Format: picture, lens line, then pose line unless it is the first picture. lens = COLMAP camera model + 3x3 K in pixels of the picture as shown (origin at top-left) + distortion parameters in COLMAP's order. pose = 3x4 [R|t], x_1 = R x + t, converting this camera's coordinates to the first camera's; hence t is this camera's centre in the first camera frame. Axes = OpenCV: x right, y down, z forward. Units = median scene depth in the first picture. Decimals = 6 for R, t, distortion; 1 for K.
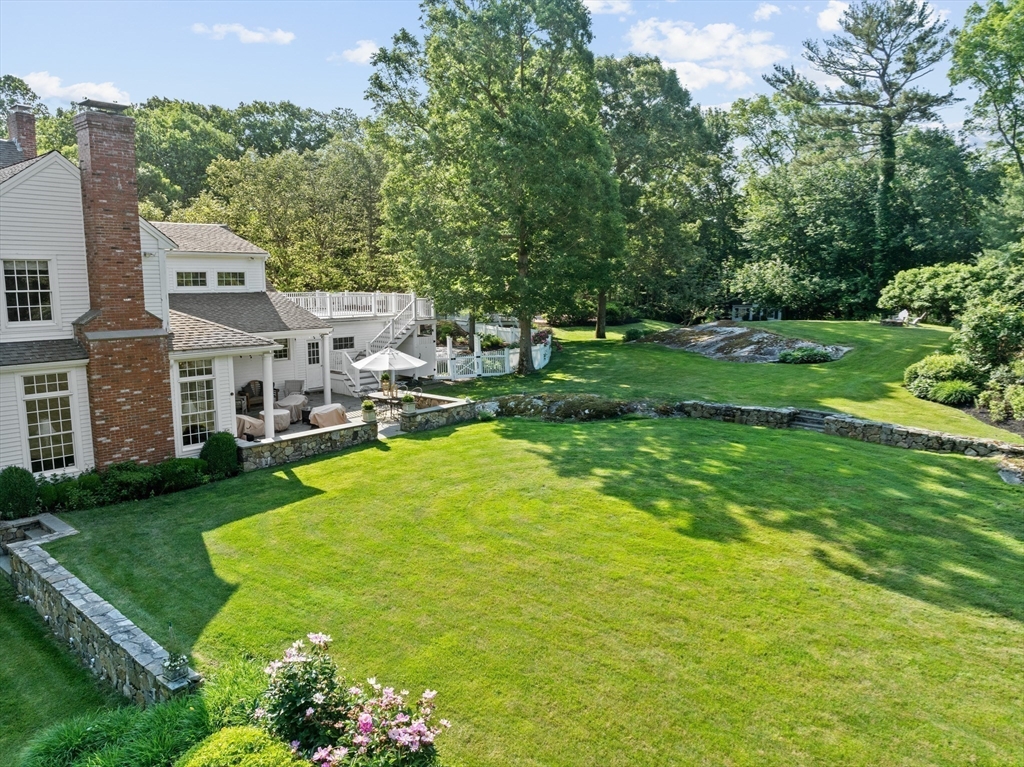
lens RADIAL K [[703.4, 0, 515.2], [0, 703.4, 378.3], [0, 0, 1]] dist [-0.040866, 0.007007]
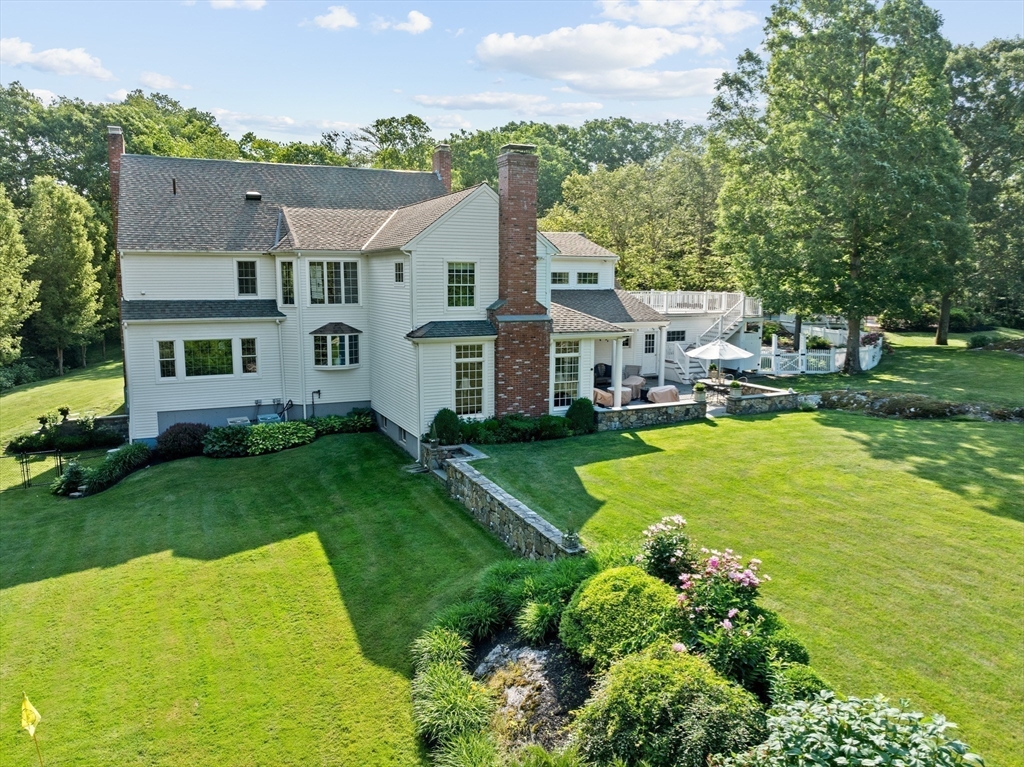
lens RADIAL K [[703.4, 0, 515.2], [0, 703.4, 378.3], [0, 0, 1]] dist [-0.040866, 0.007007]
pose [[0.903379, 0.062609, -0.424248, 0.006609], [-0.063632, 0.997904, 0.011771, 0.033528], [0.424096, 0.016362, 0.905469, -0.205895]]
